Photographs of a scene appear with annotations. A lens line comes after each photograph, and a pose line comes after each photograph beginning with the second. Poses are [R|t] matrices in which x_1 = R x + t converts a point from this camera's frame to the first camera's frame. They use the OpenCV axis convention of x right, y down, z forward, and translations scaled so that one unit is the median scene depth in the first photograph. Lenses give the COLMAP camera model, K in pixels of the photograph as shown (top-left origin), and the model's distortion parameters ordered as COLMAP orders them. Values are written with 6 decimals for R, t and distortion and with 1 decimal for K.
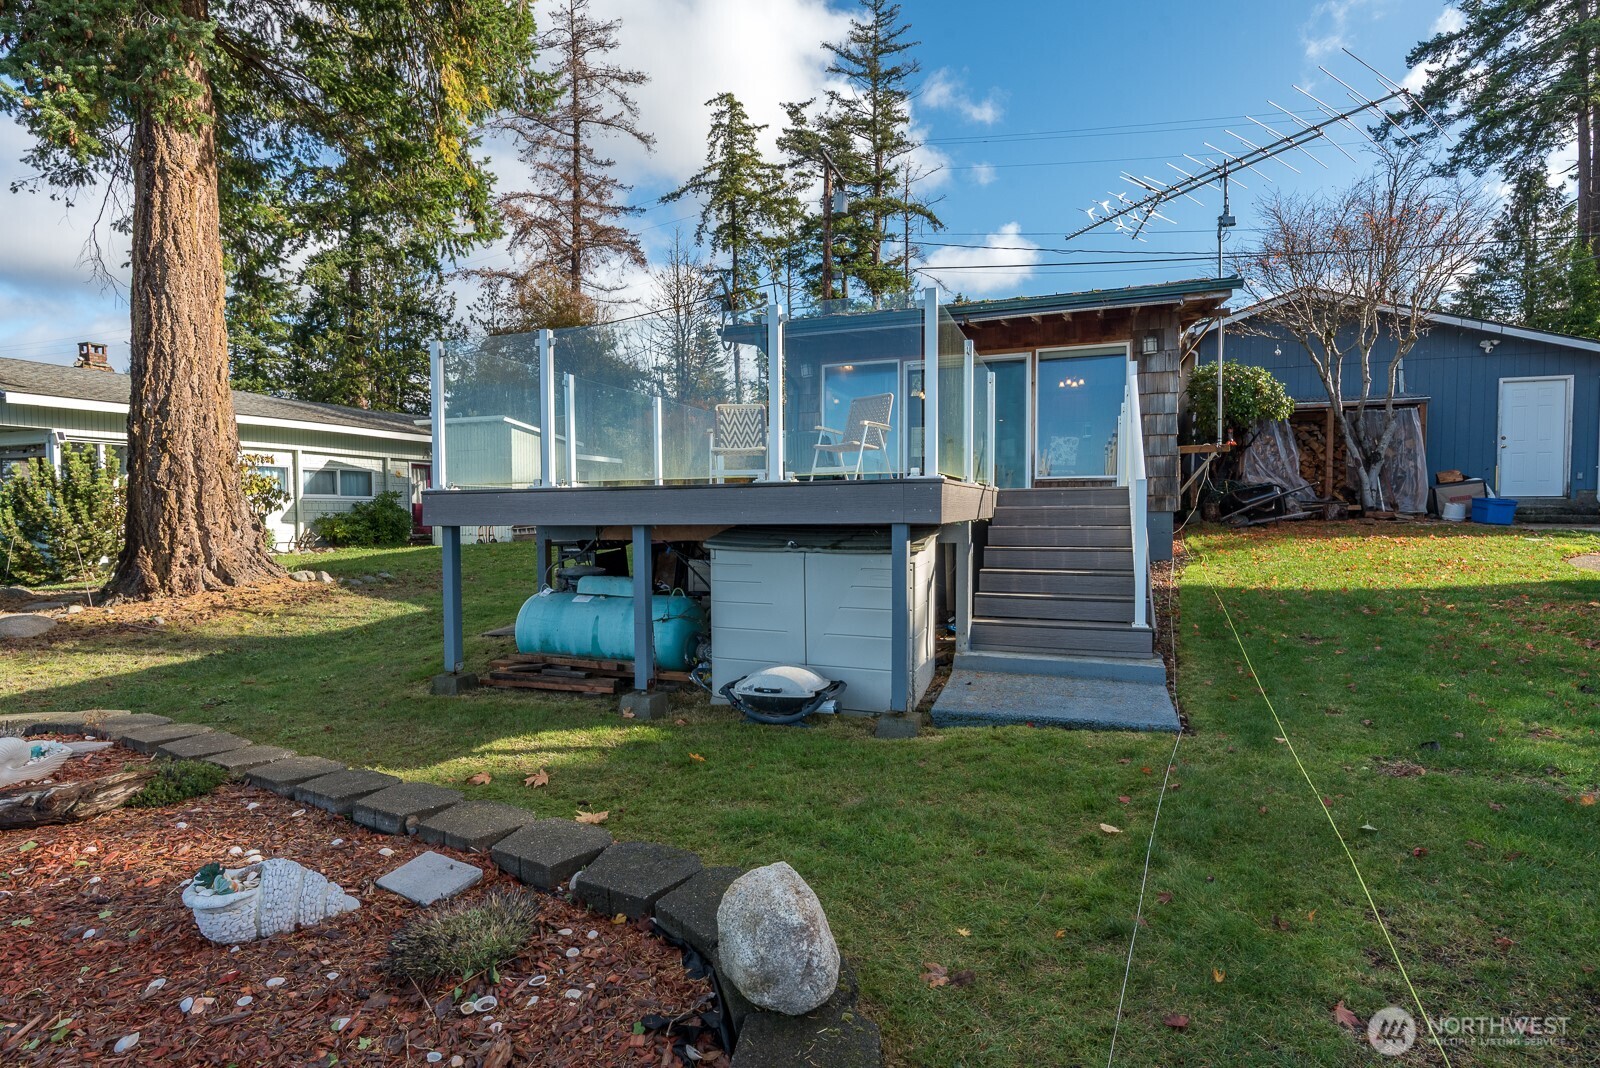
lens RADIAL K [[802.2, 0, 806.1], [0, 802.2, 535.5], [0, 0, 1]] dist [0.000371, -0.003772]
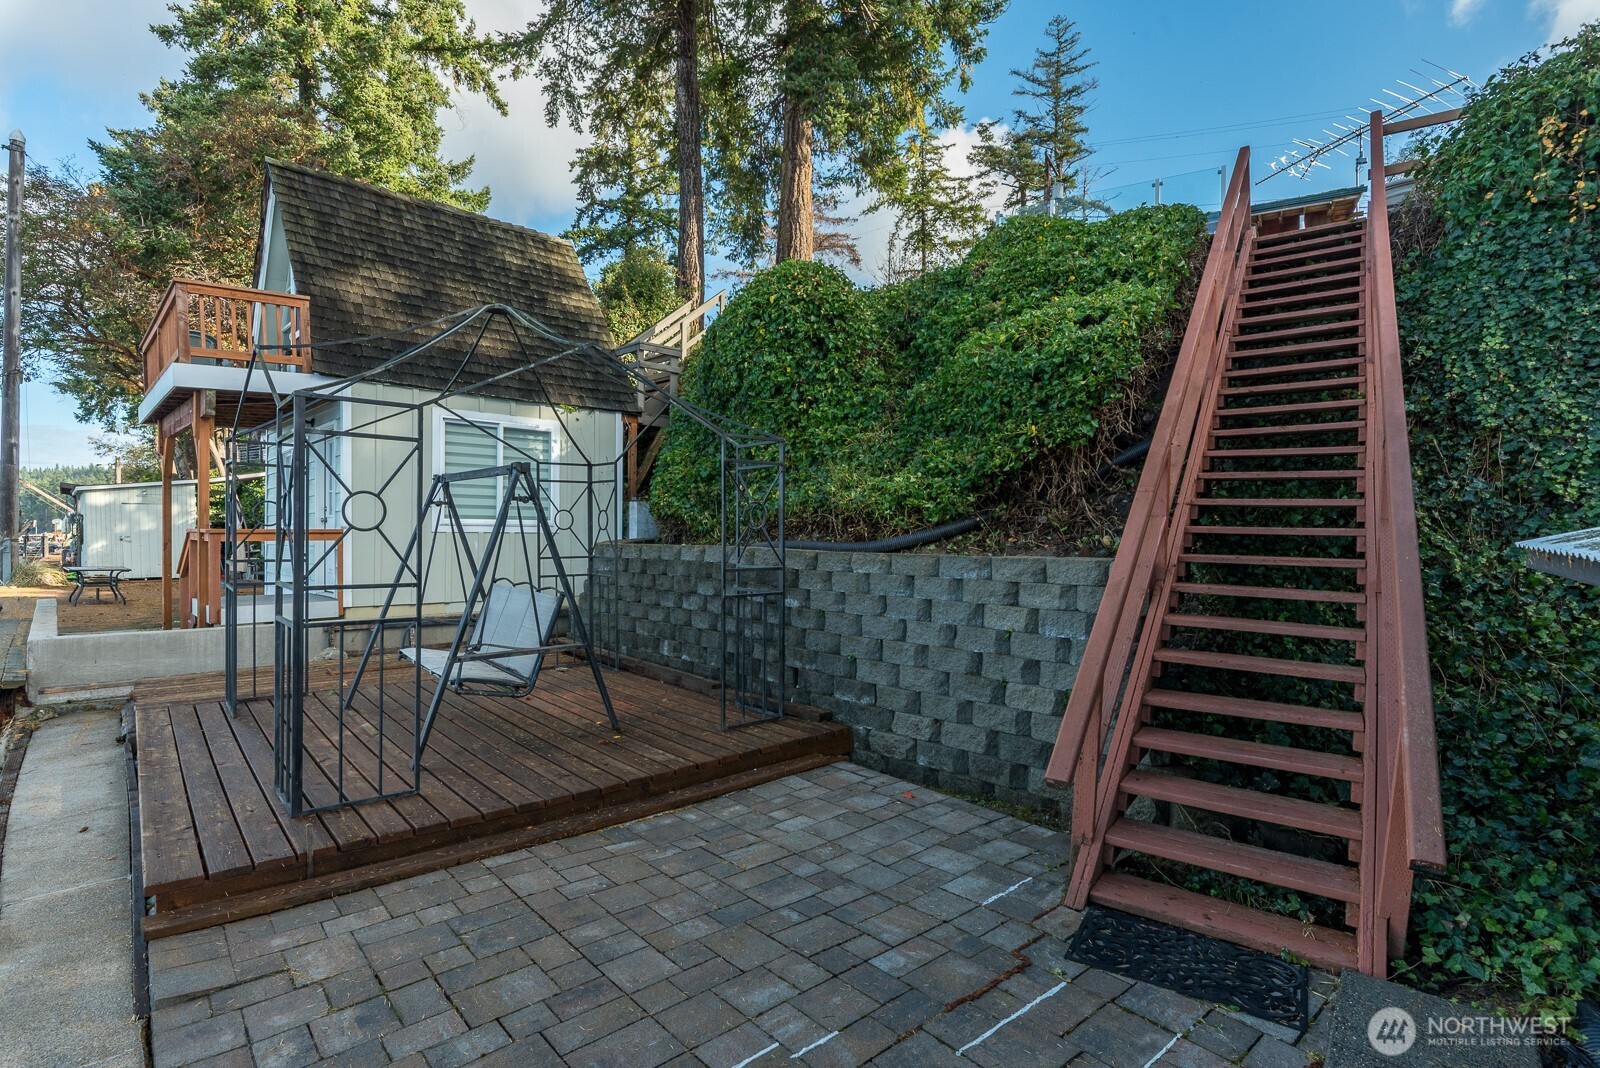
lens RADIAL K [[802.2, 0, 801.0], [0, 802.2, 547.1], [0, 0, 1]] dist [0.000371, -0.003772]
pose [[0.986605, 0.011807, -0.162697, -0.077000], [-0.014722, 0.999752, -0.016721, 0.100307], [0.162460, 0.018892, 0.986534, -0.181668]]
